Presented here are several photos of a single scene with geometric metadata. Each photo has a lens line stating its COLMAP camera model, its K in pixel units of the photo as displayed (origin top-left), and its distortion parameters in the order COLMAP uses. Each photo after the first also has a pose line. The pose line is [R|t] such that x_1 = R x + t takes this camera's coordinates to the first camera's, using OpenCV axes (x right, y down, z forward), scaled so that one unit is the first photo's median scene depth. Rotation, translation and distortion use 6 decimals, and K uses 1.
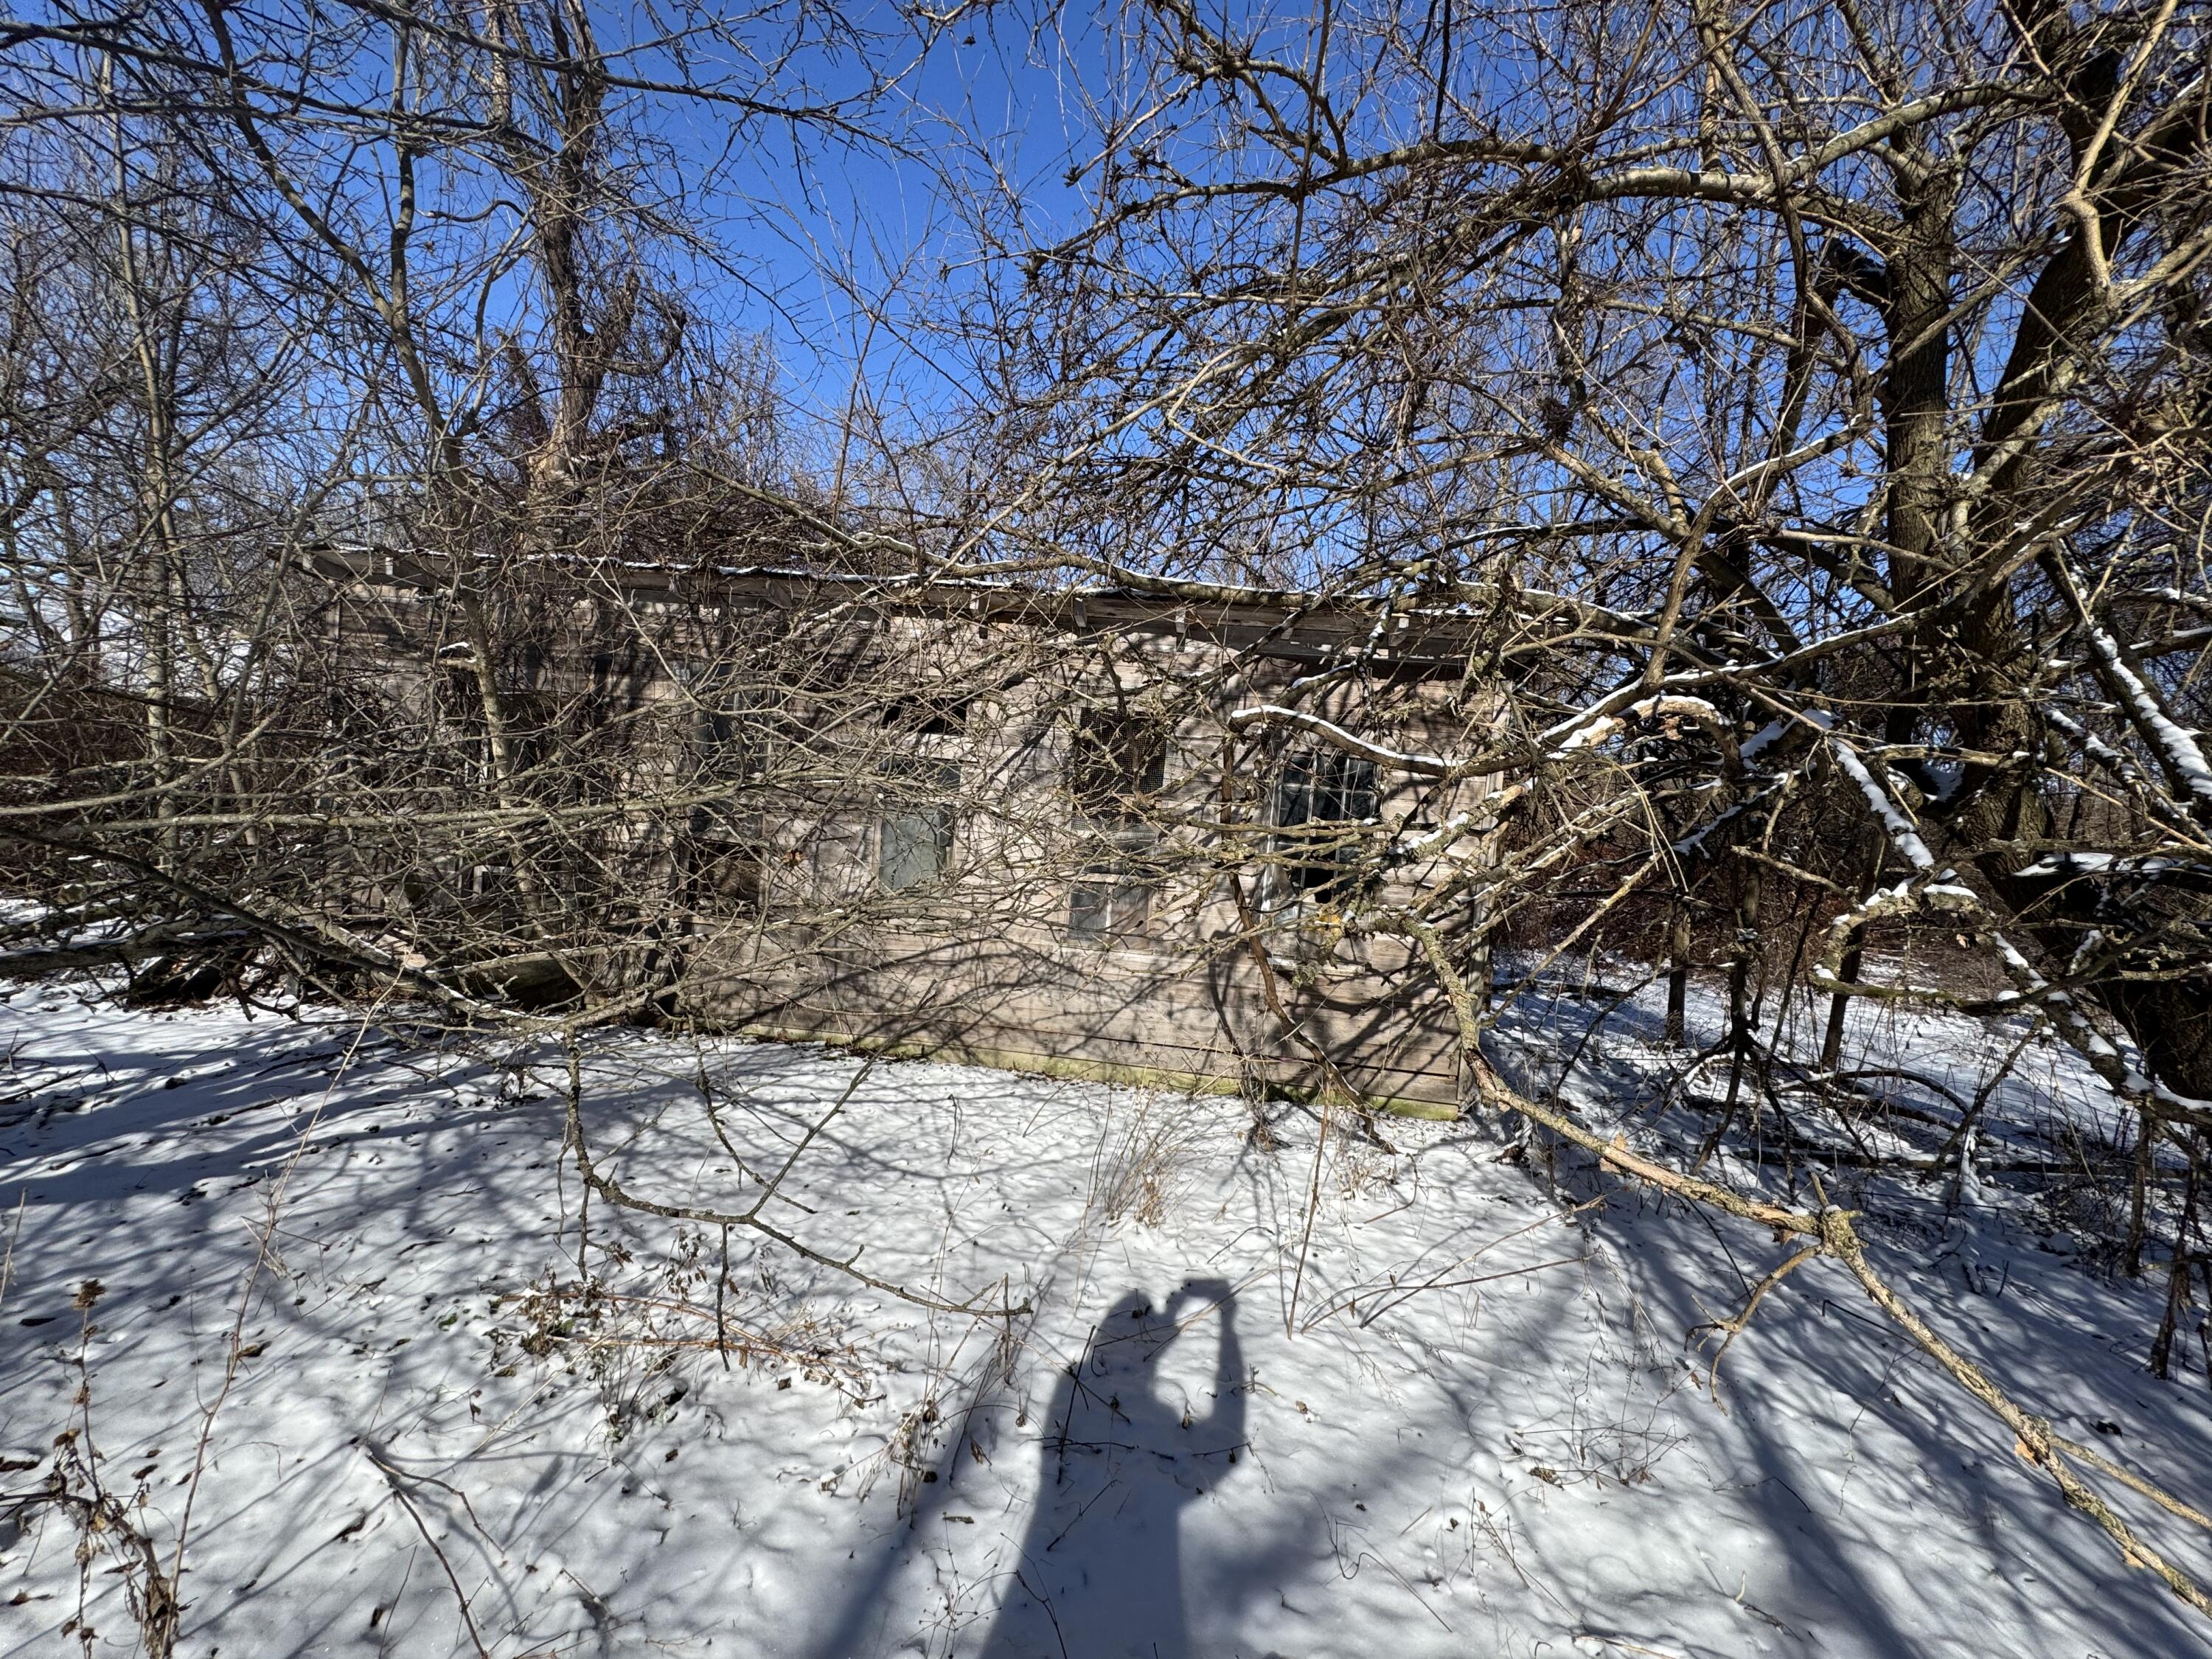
lens RADIAL K [[873.5, 0, 1093.7], [0, 873.5, 831.8], [0, 0, 1]] dist [-0.003289, 0.000396]
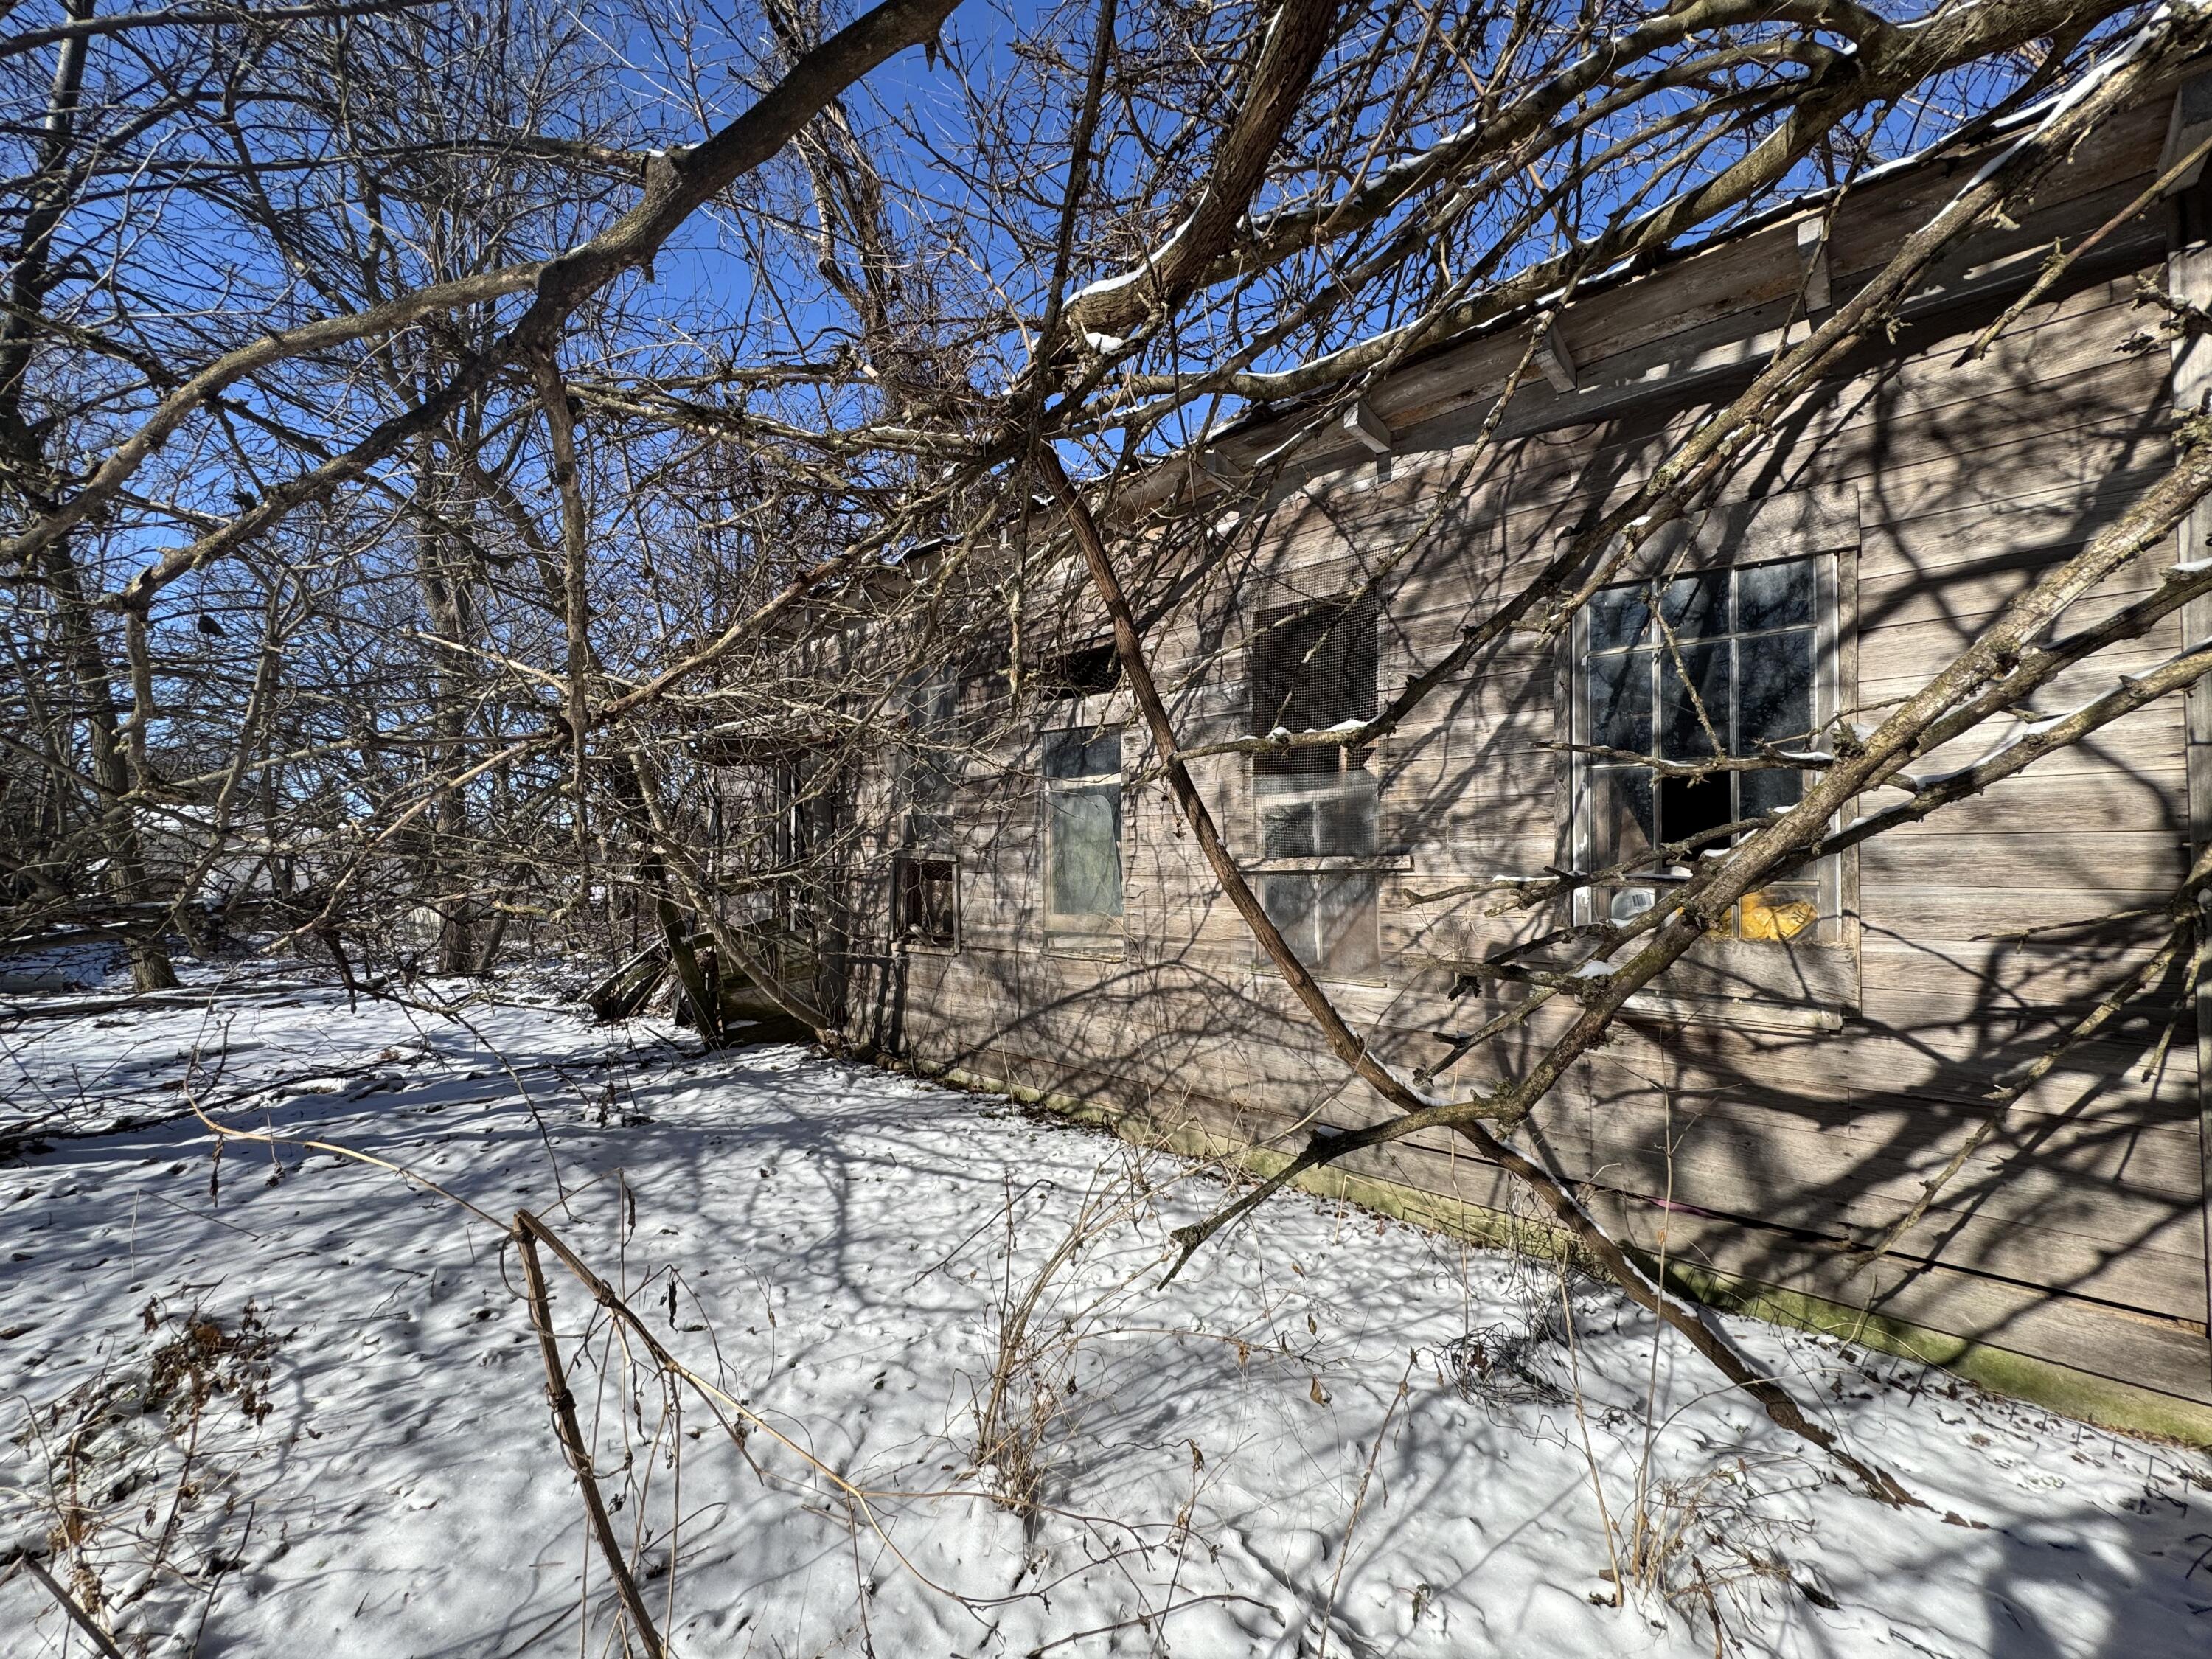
lens RADIAL K [[873.5, 0, 1112.5], [0, 873.5, 832.3], [0, 0, 1]] dist [-0.003289, 0.000396]
pose [[0.795407, -0.101852, -0.597456, 0.284598], [0.047395, 0.993212, -0.106221, 0.091051], [0.604219, 0.056172, 0.794836, 0.415278]]
